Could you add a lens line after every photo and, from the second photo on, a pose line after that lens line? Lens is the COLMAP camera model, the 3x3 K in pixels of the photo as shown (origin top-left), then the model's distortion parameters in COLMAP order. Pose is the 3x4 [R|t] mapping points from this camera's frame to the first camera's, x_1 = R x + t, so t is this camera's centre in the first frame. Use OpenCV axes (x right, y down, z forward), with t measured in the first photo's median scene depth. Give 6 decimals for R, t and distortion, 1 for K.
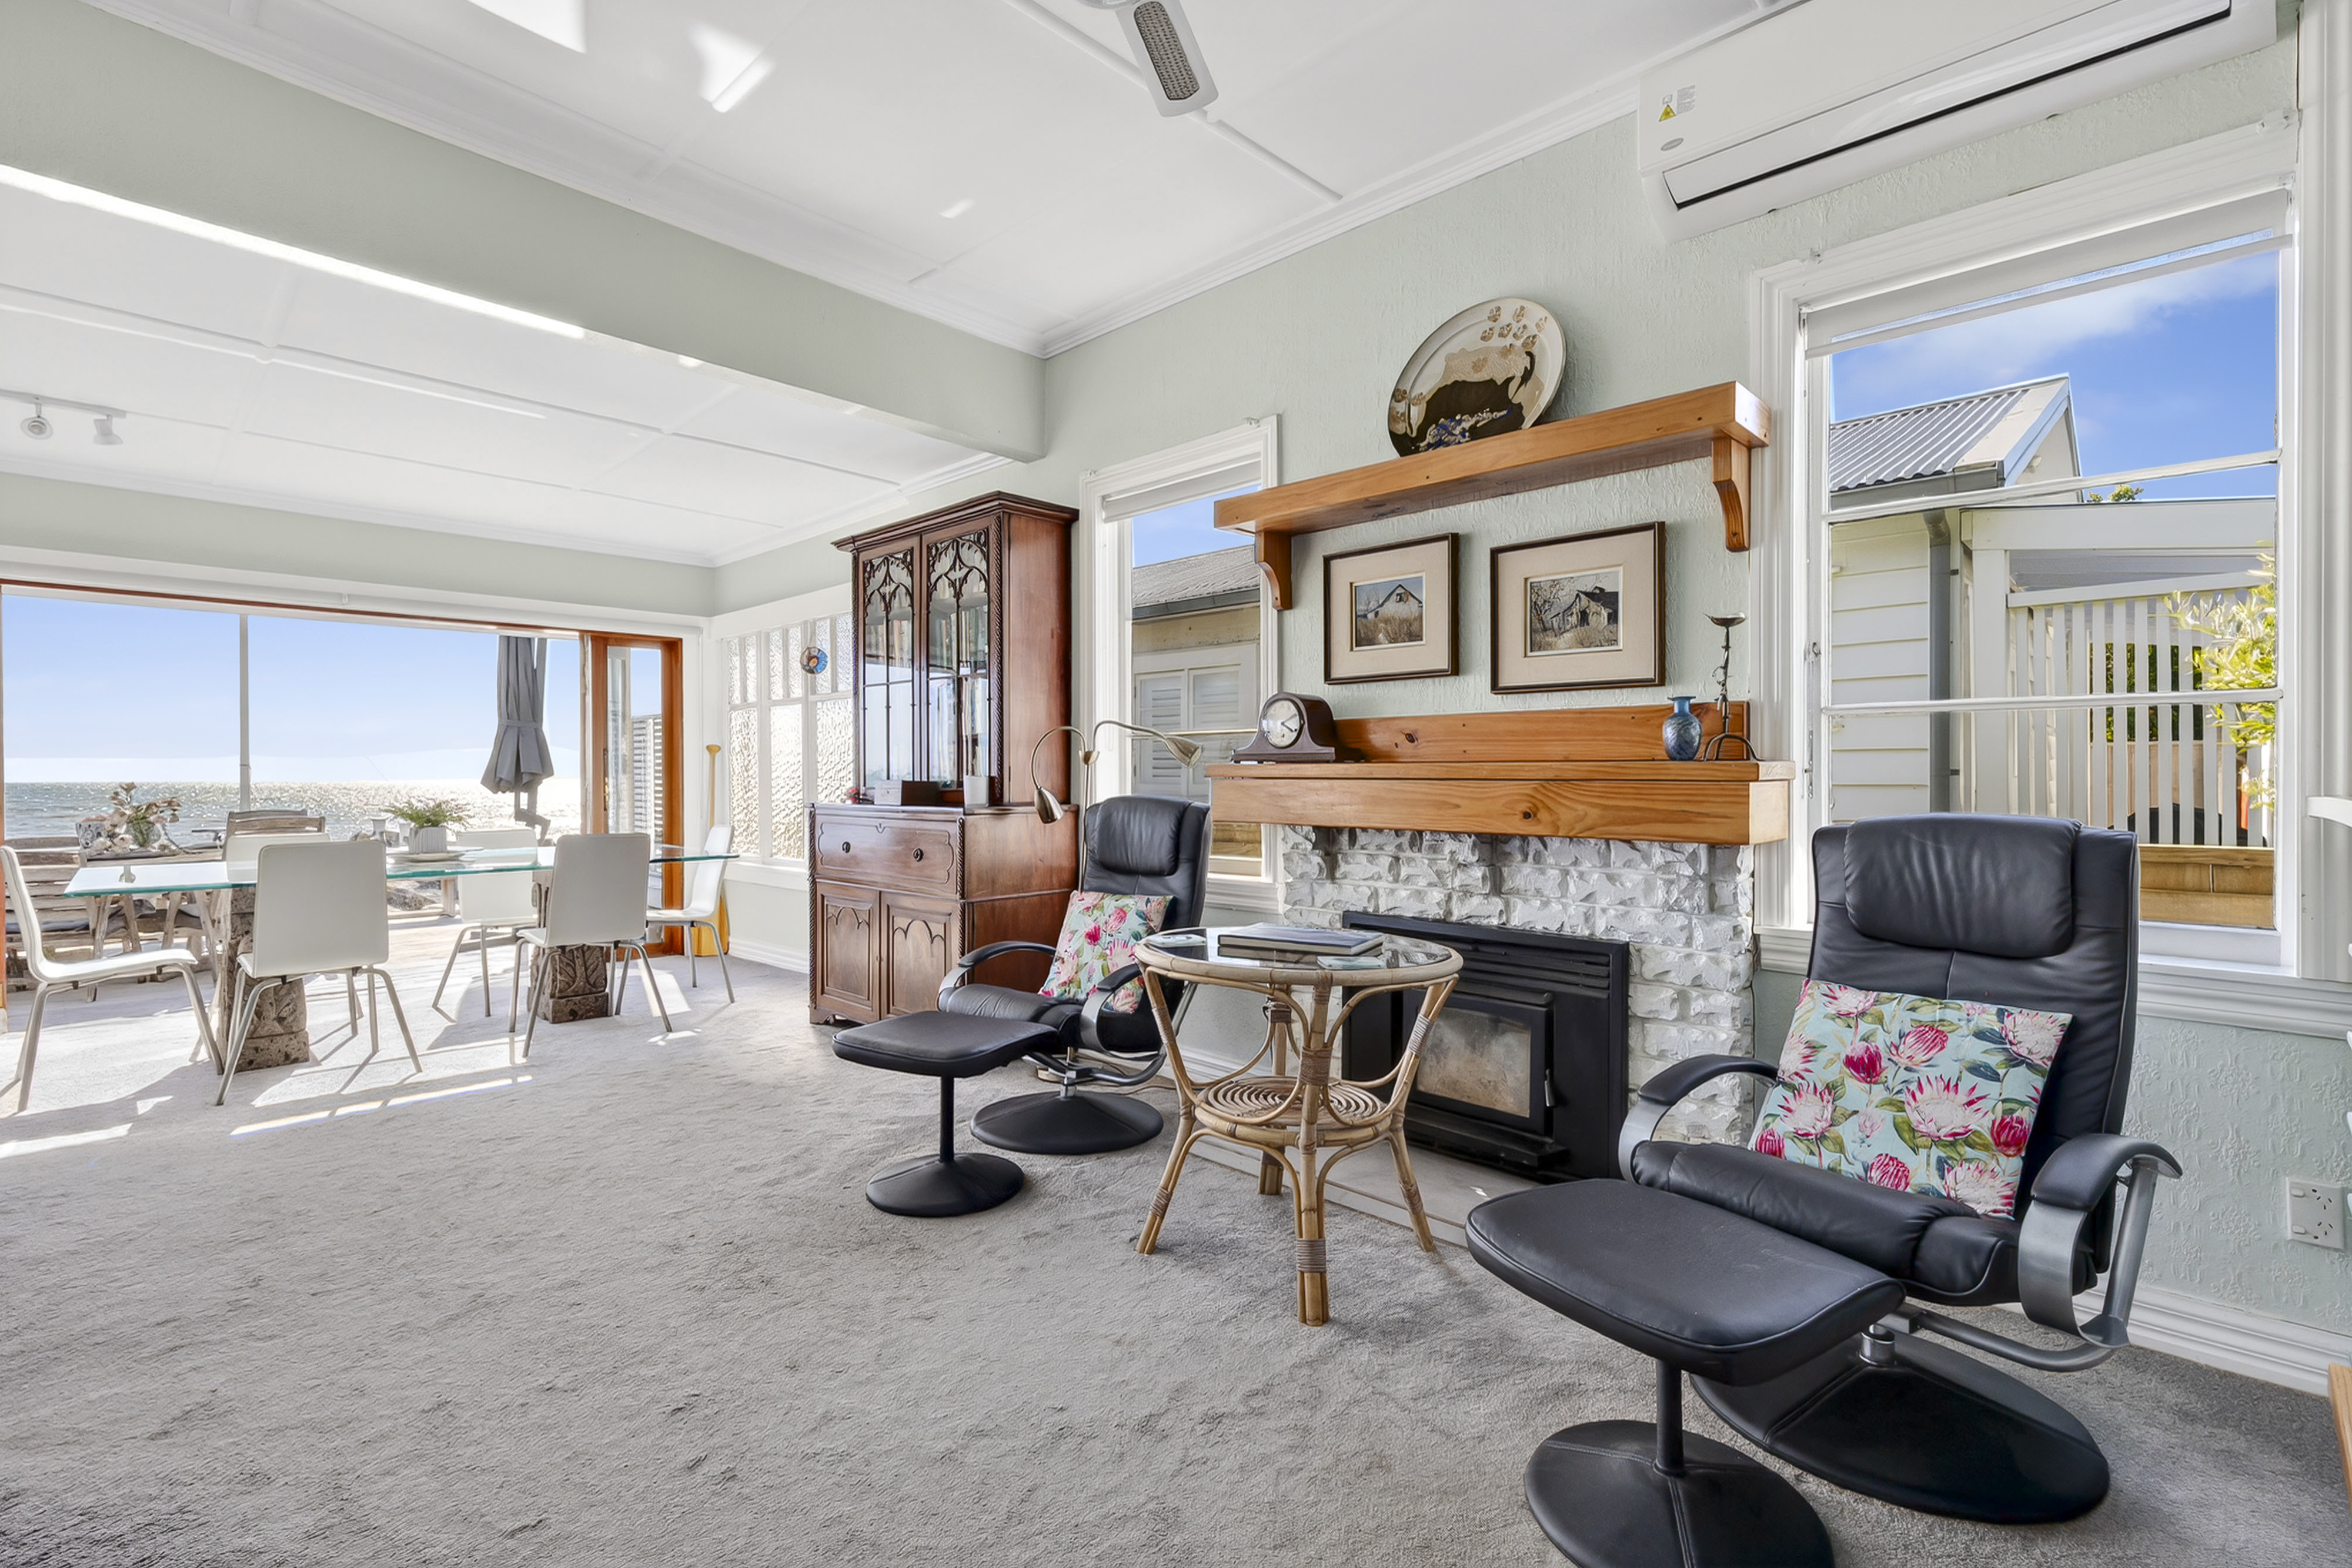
lens RADIAL K [[1060.5, 0, 1176.0], [0, 1060.5, 784.0], [0, 0, 1]] dist [0.001937, 0.000078]
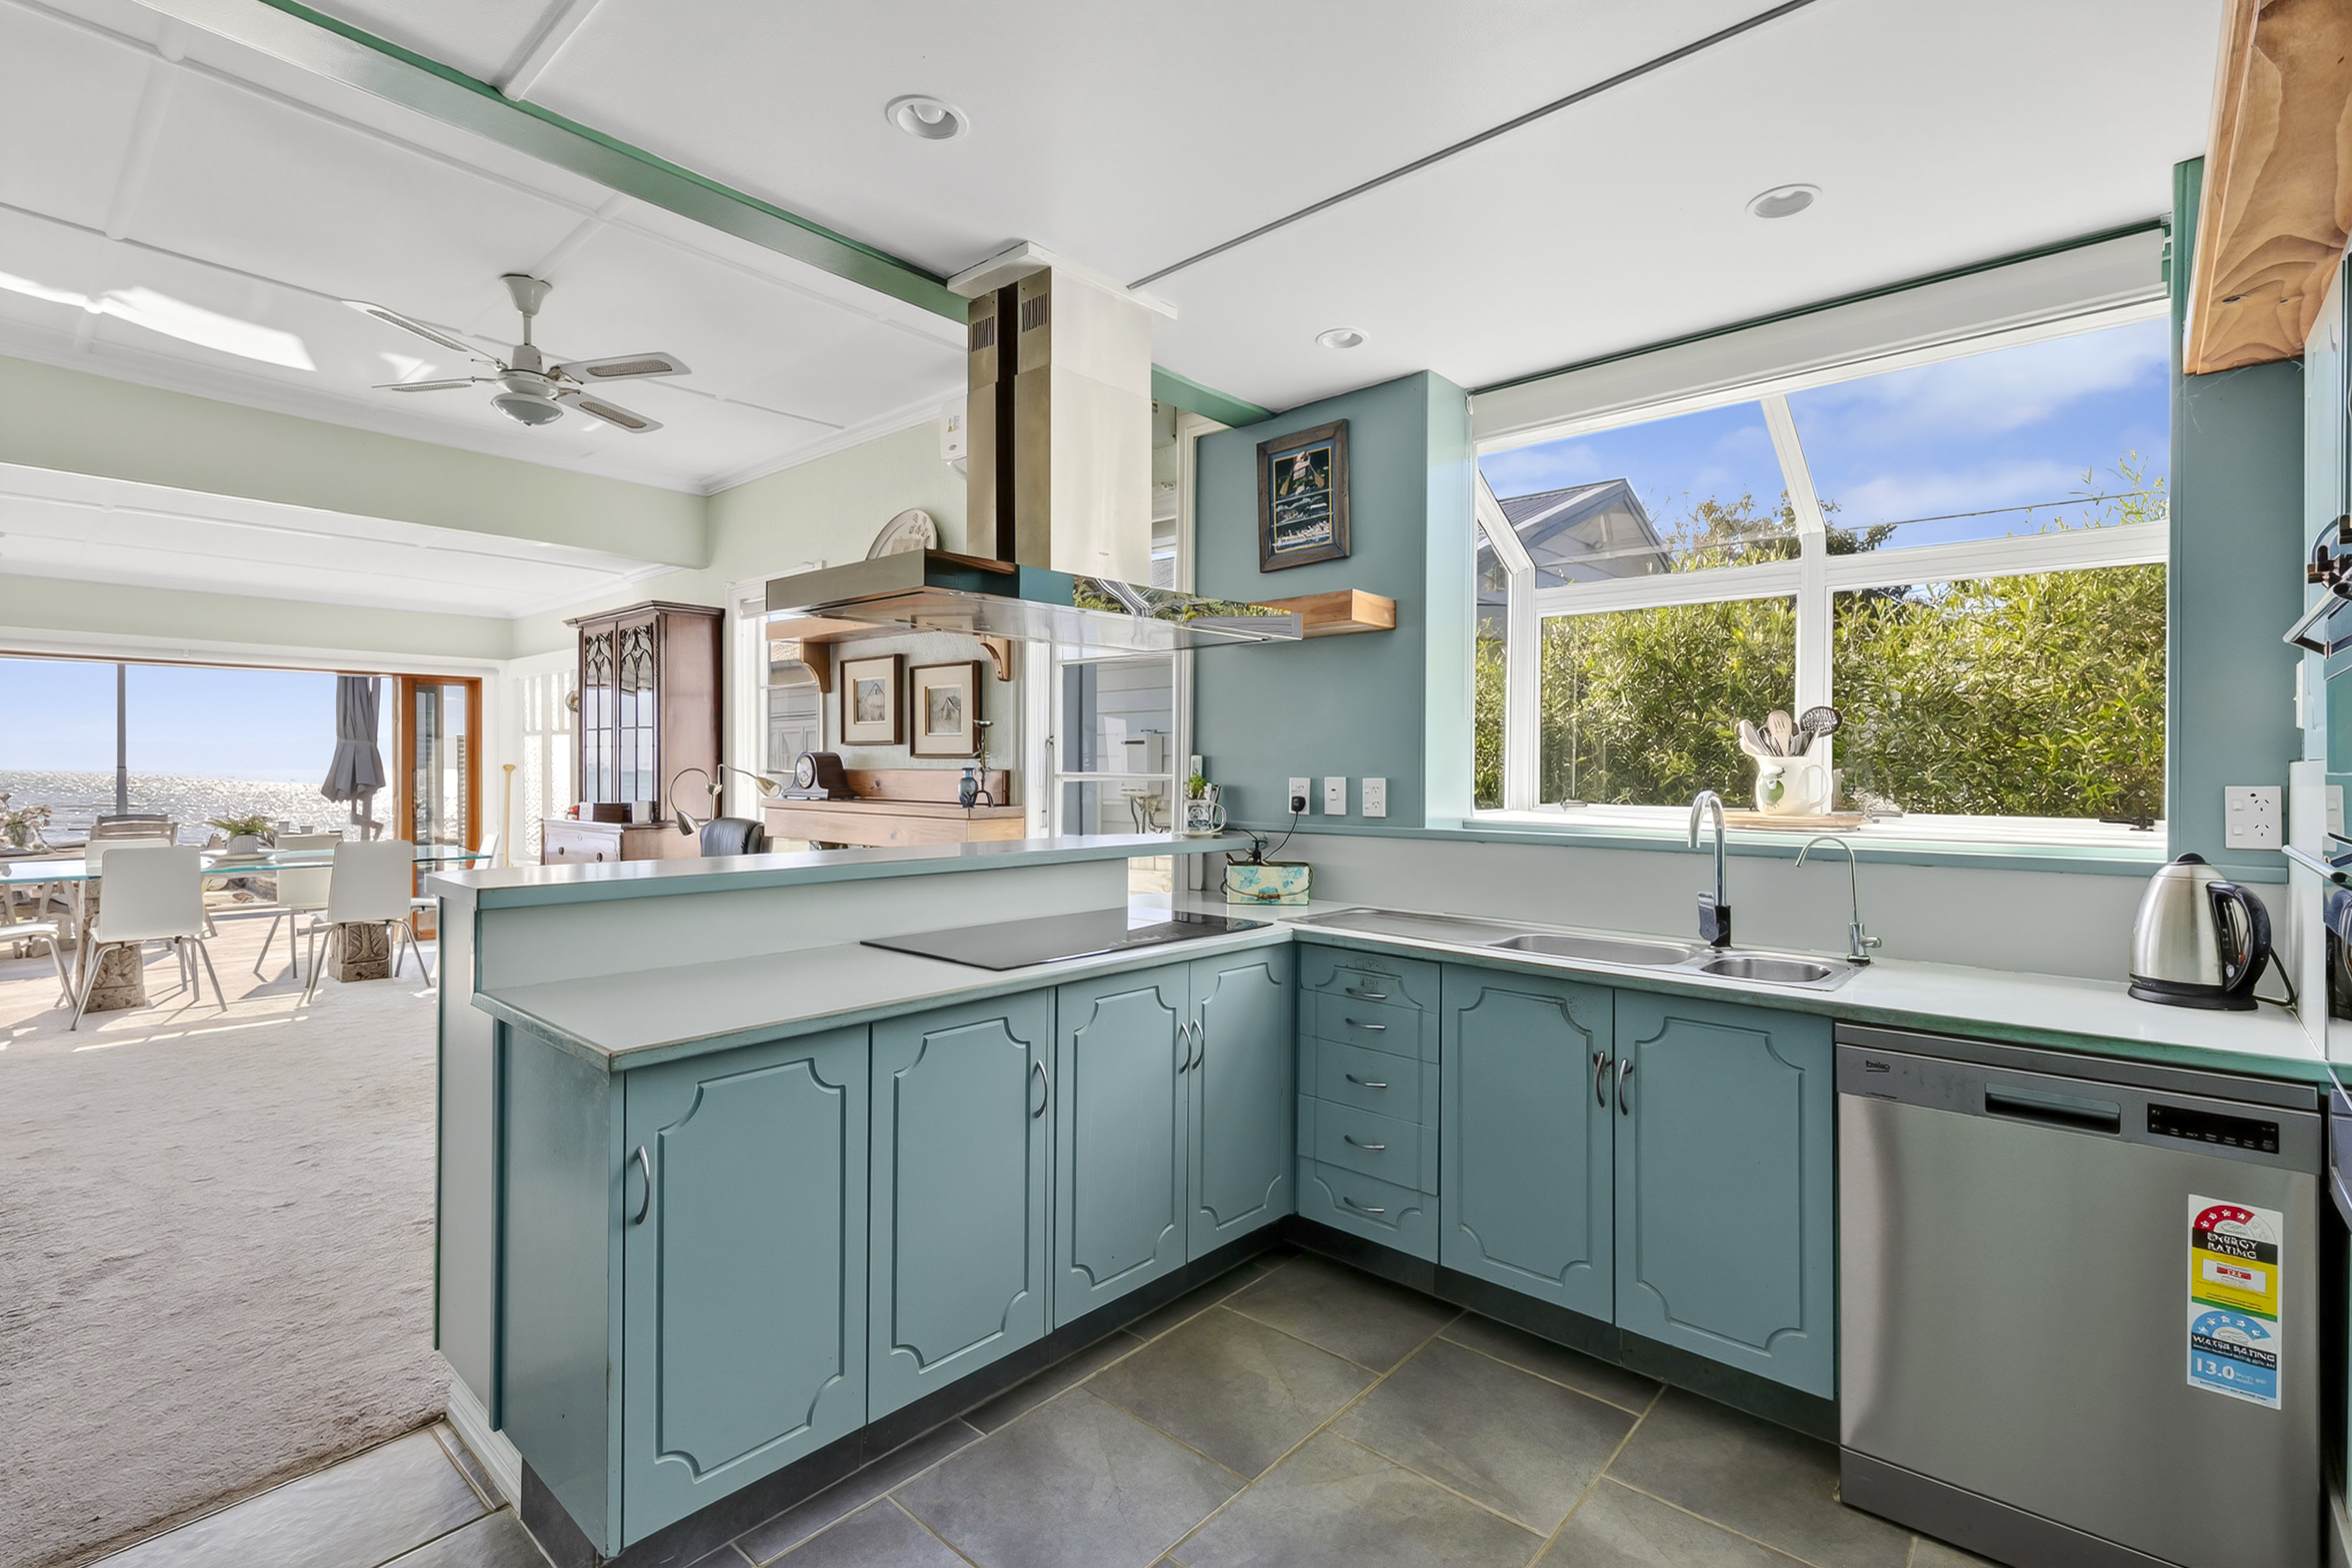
lens RADIAL K [[1074.8, 0, 1176.0], [0, 1074.8, 784.0], [0, 0, 1]] dist [0.000292, 0.000201]
pose [[0.998821, 0.006572, 0.048105, 0.418206], [-0.006727, 0.999973, 0.003047, -0.036101], [-0.048083, -0.003367, 0.998838, -0.422468]]
